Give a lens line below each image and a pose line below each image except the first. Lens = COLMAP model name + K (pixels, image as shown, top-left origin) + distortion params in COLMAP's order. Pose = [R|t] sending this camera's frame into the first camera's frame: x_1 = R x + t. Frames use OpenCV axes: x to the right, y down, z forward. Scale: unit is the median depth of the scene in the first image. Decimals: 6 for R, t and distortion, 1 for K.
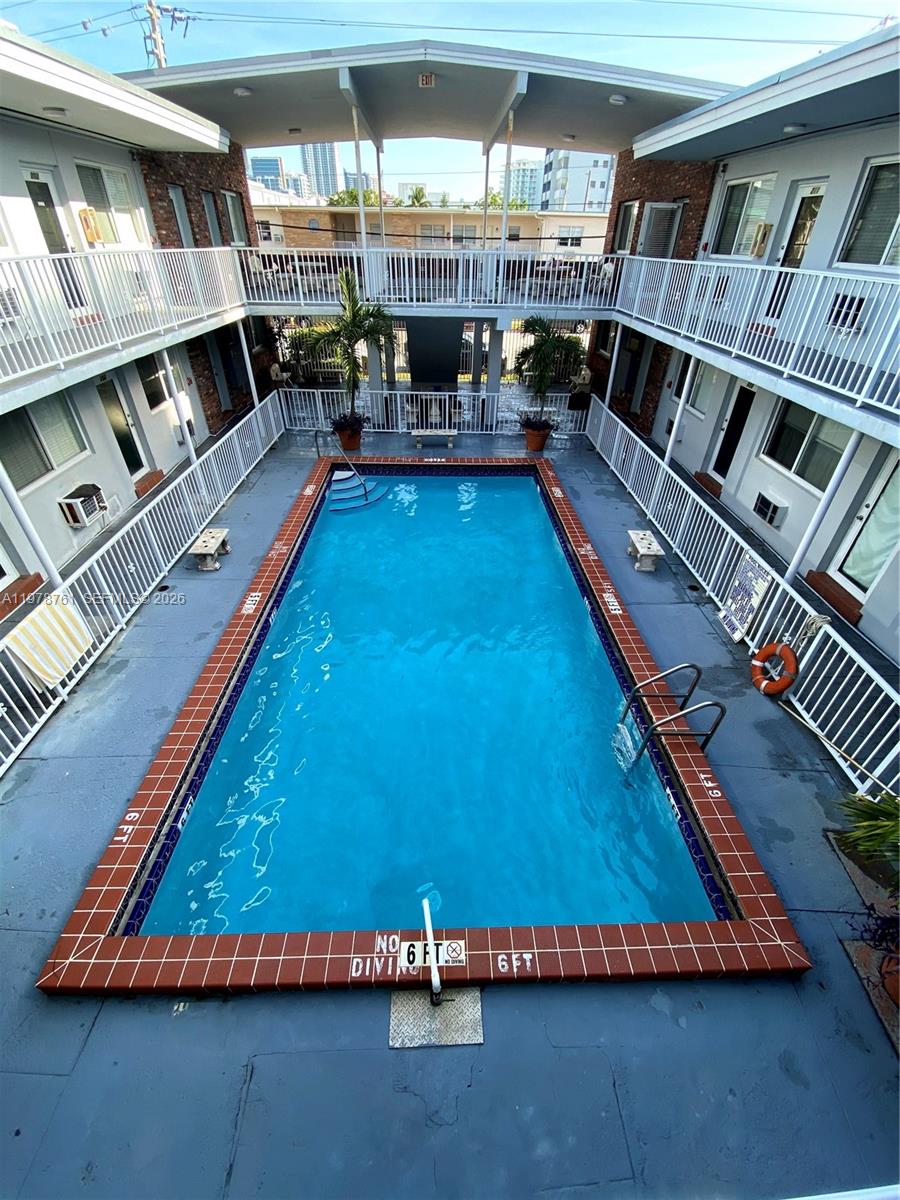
lens RADIAL K [[489.6, 0, 454.1], [0, 489.6, 603.9], [0, 0, 1]] dist [0.016798, -0.018711]
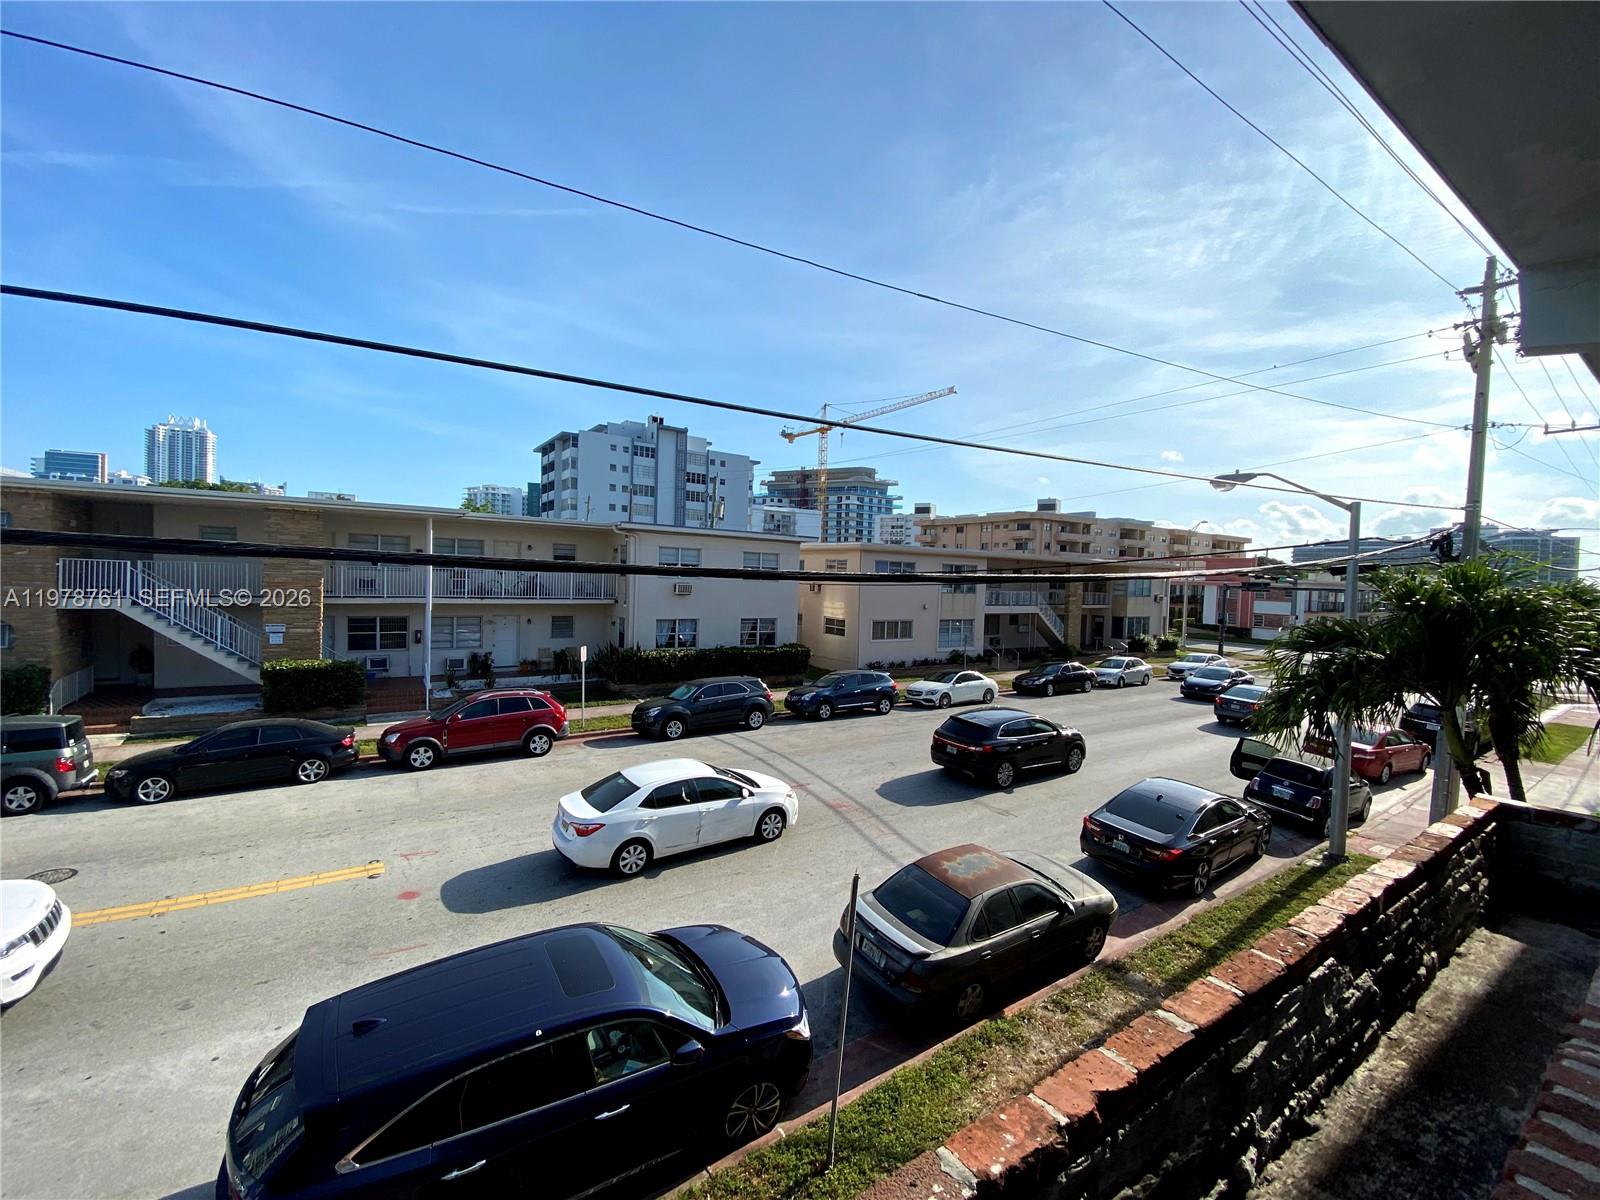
lens RADIAL K [[641.0, 0, 814.8], [0, 641.0, 598.1], [0, 0, 1]] dist [0.024418, -0.024427]
pose [[0.838910, -0.009493, 0.544187, -0.154937], [0.307736, 0.832958, -0.459870, -1.614441], [-0.448919, 0.553255, 0.701698, 2.154198]]
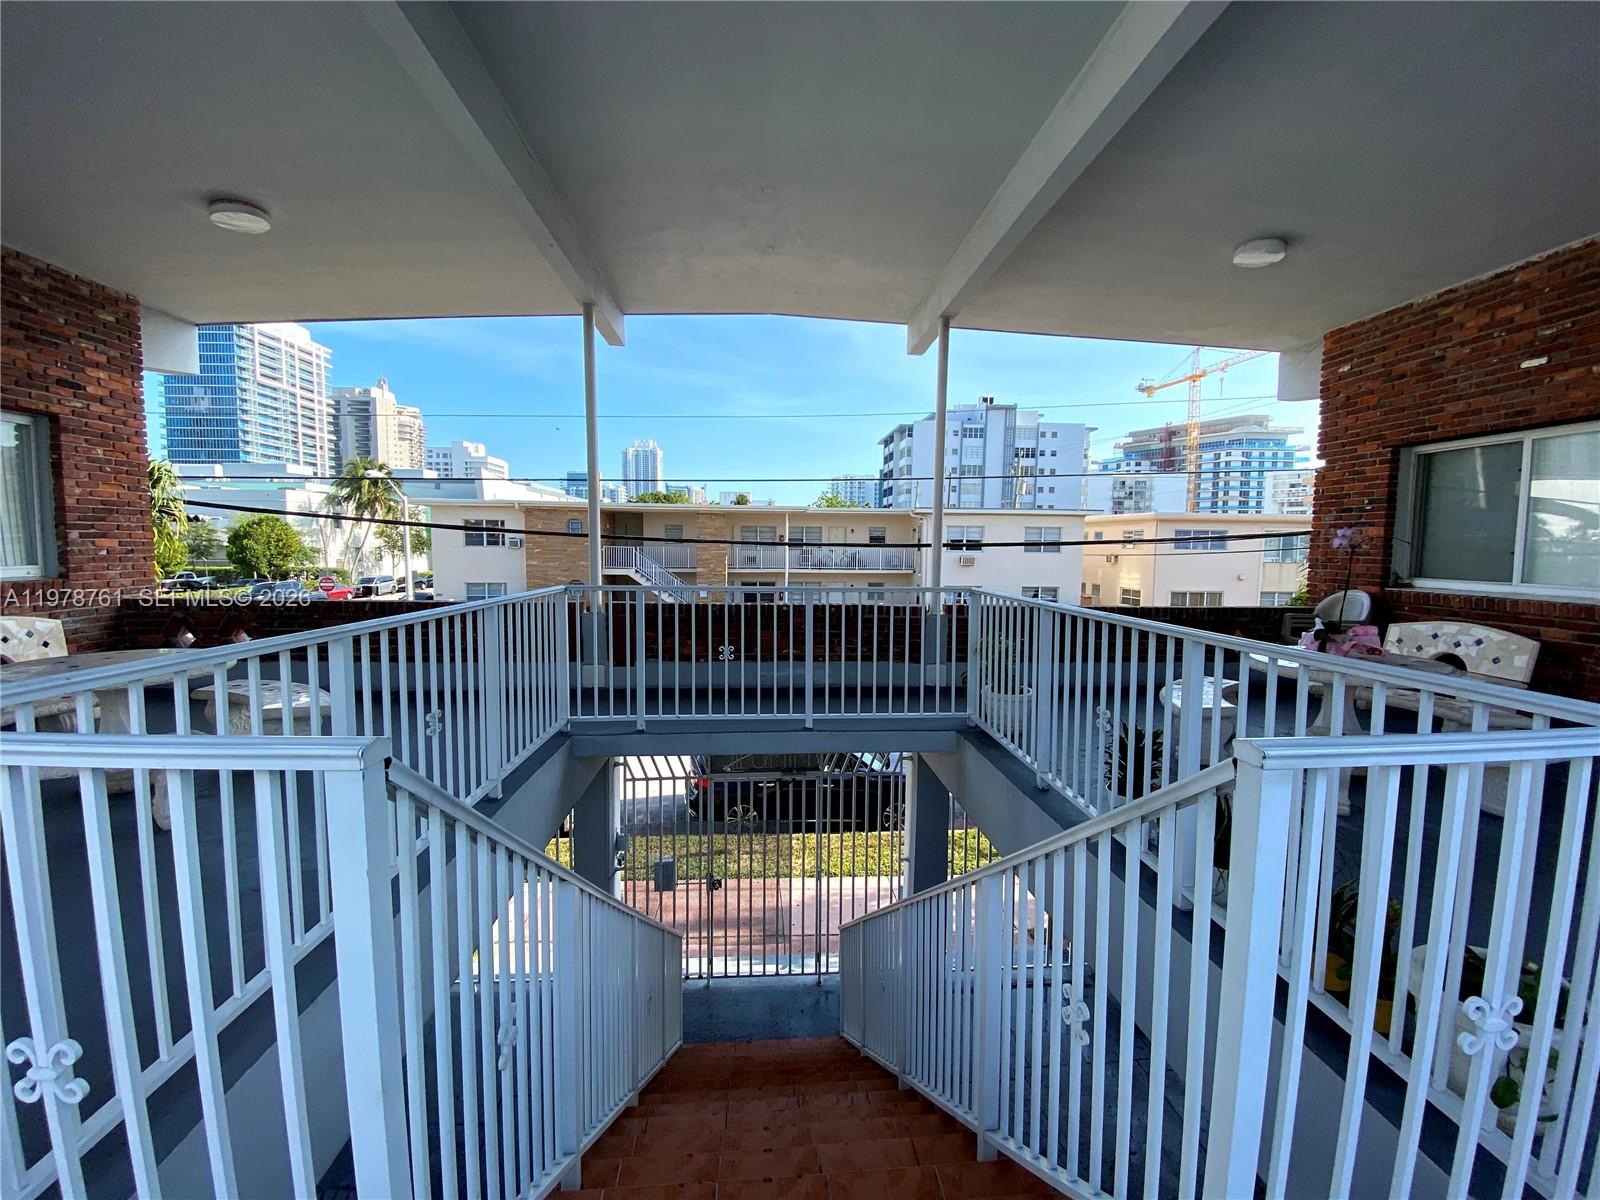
lens RADIAL K [[648.4, 0, 806.8], [0, 648.4, 594.8], [0, 0, 1]] dist [0.020539, -0.020474]
pose [[0.999150, -0.010774, 0.039792, -0.067793], [0.030122, 0.849789, -0.526262, -1.097508], [-0.028145, 0.527013, 0.849391, 1.450657]]
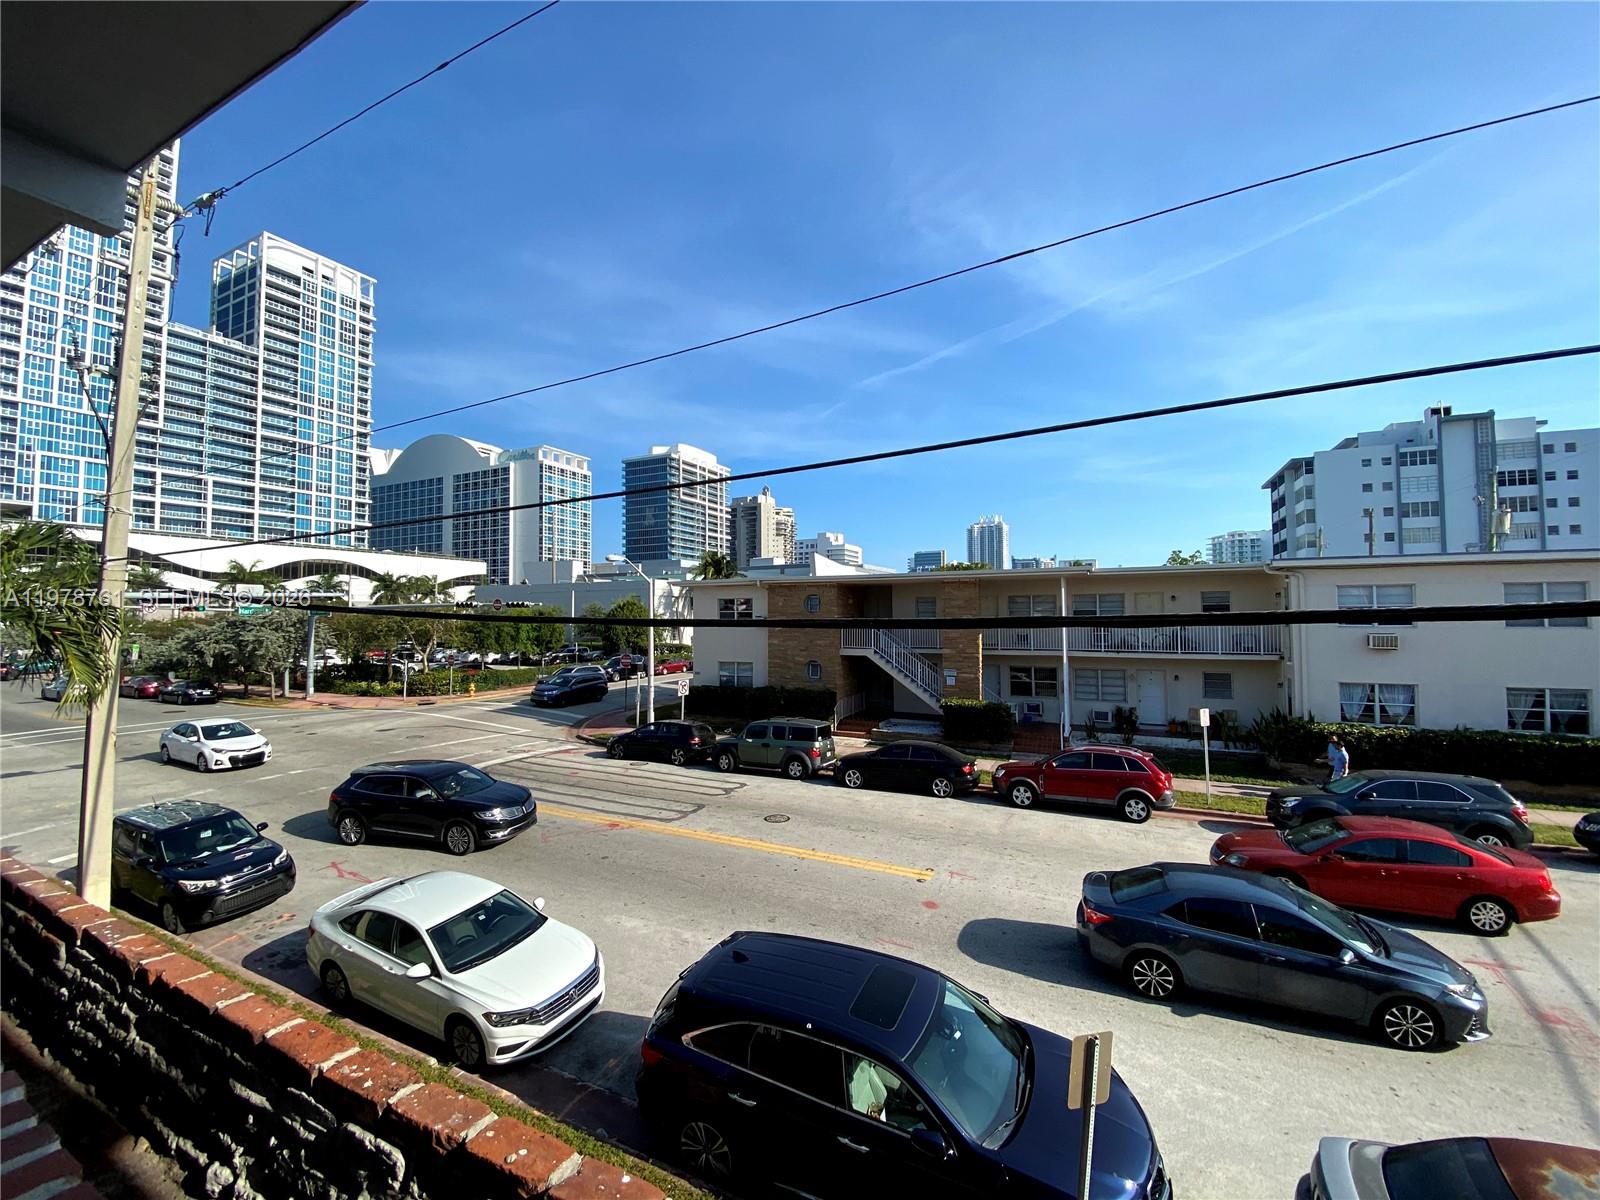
lens RADIAL K [[648.4, 0, 806.8], [0, 648.4, 594.8], [0, 0, 1]] dist [0.020539, -0.020474]
pose [[0.884227, -0.038714, -0.465451, 0.345568], [-0.260154, 0.786826, -0.559664, -1.605416], [0.387895, 0.615959, 0.685661, 2.150698]]
